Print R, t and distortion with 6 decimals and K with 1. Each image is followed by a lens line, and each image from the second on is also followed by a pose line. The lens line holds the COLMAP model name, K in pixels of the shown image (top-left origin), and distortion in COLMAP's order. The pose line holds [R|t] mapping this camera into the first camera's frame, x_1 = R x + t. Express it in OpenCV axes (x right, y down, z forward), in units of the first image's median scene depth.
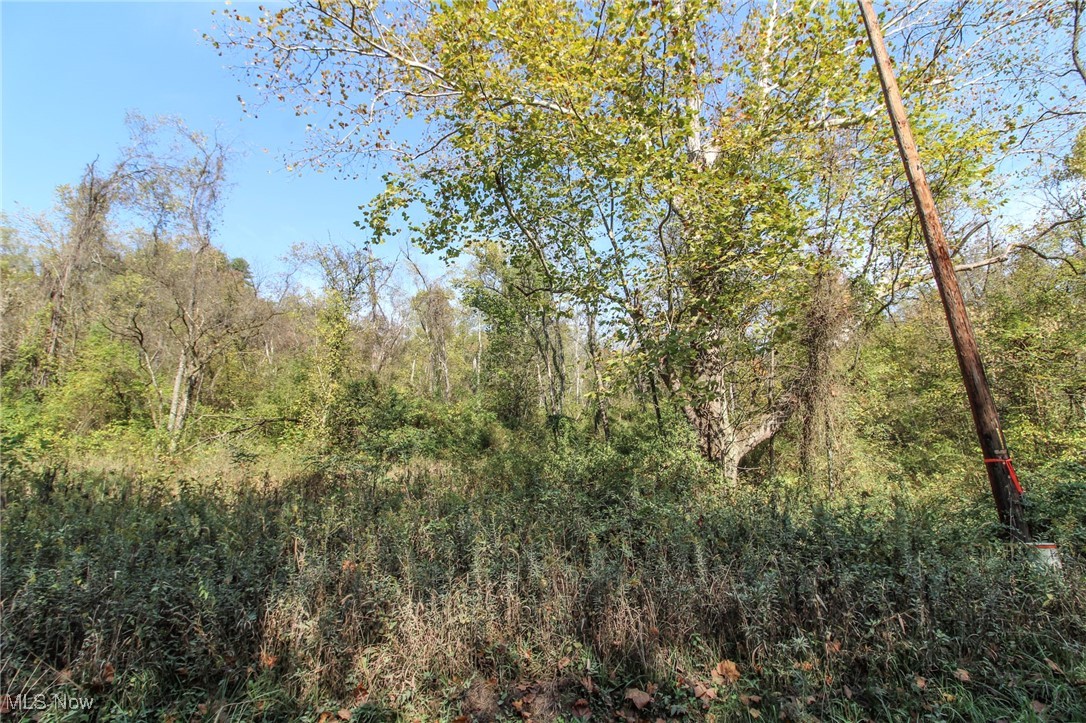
lens RADIAL K [[496.5, 0, 543.0], [0, 496.5, 361.5], [0, 0, 1]] dist [-0.000372, -0.012347]
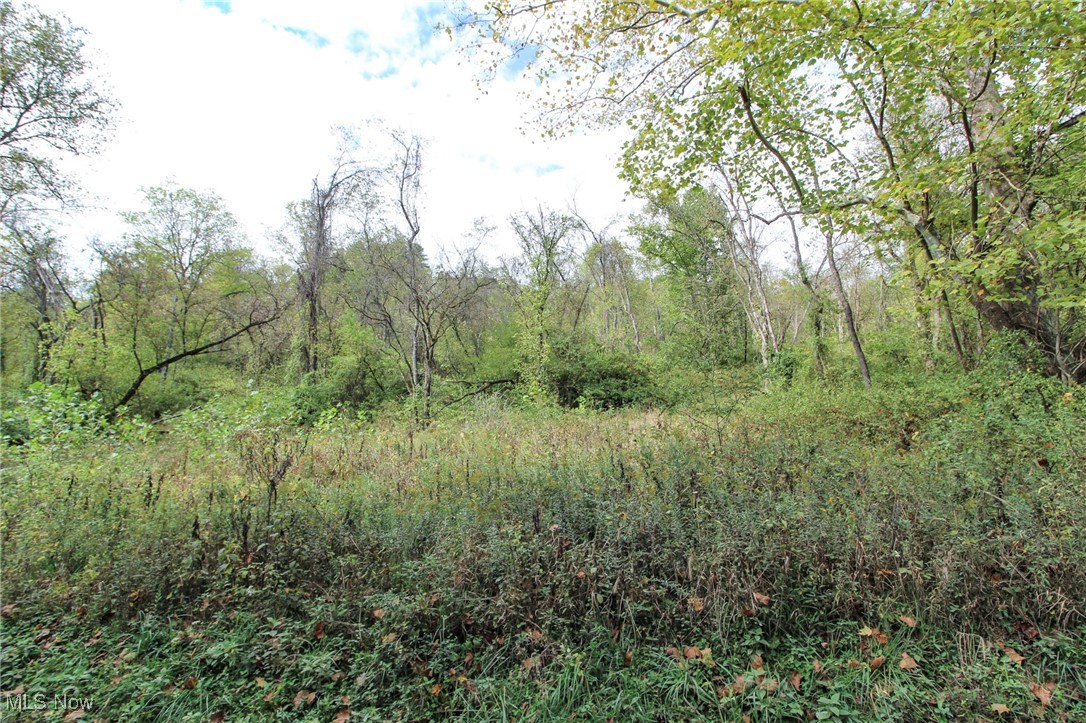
lens RADIAL K [[499.0, 0, 543.3], [0, 499.0, 358.9], [0, 0, 1]] dist [-0.010737, -0.008801]
pose [[0.949260, -0.091363, -0.300930, -0.101814], [0.118358, 0.990307, 0.072693, -0.000602], [0.291372, -0.104622, 0.950872, -0.010396]]
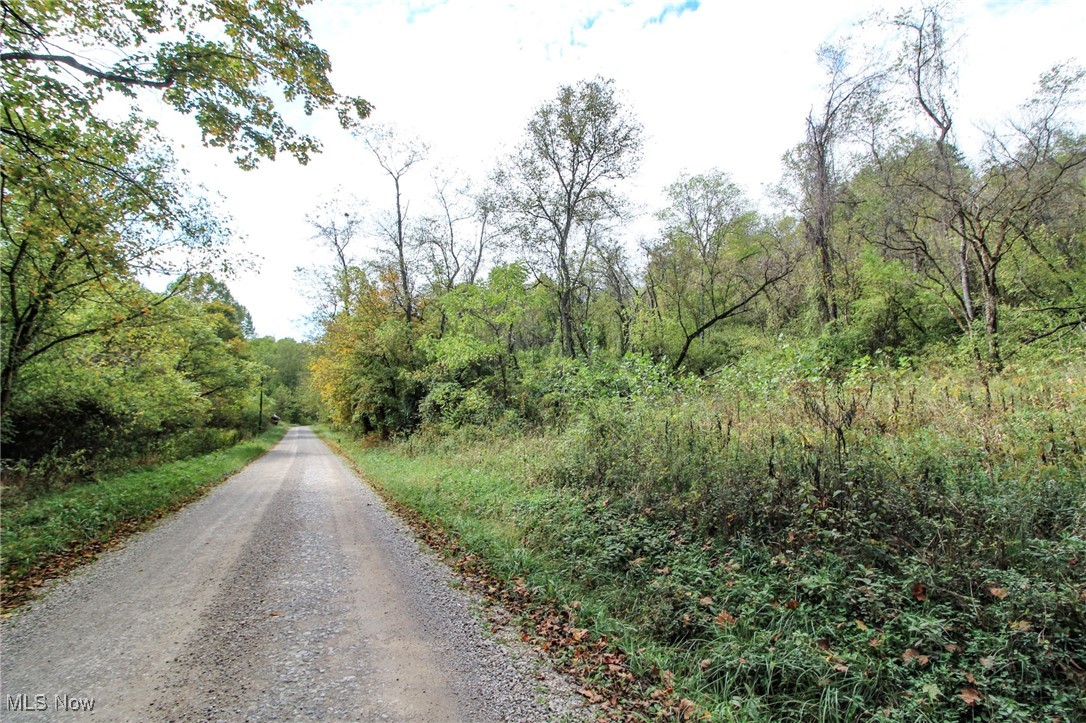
lens RADIAL K [[499.0, 0, 543.3], [0, 499.0, 358.9], [0, 0, 1]] dist [-0.010737, -0.008801]
pose [[0.286450, -0.109613, -0.951804, -0.109421], [0.262998, 0.964269, -0.031898, -0.001680], [0.921292, -0.241186, 0.305042, -0.016934]]
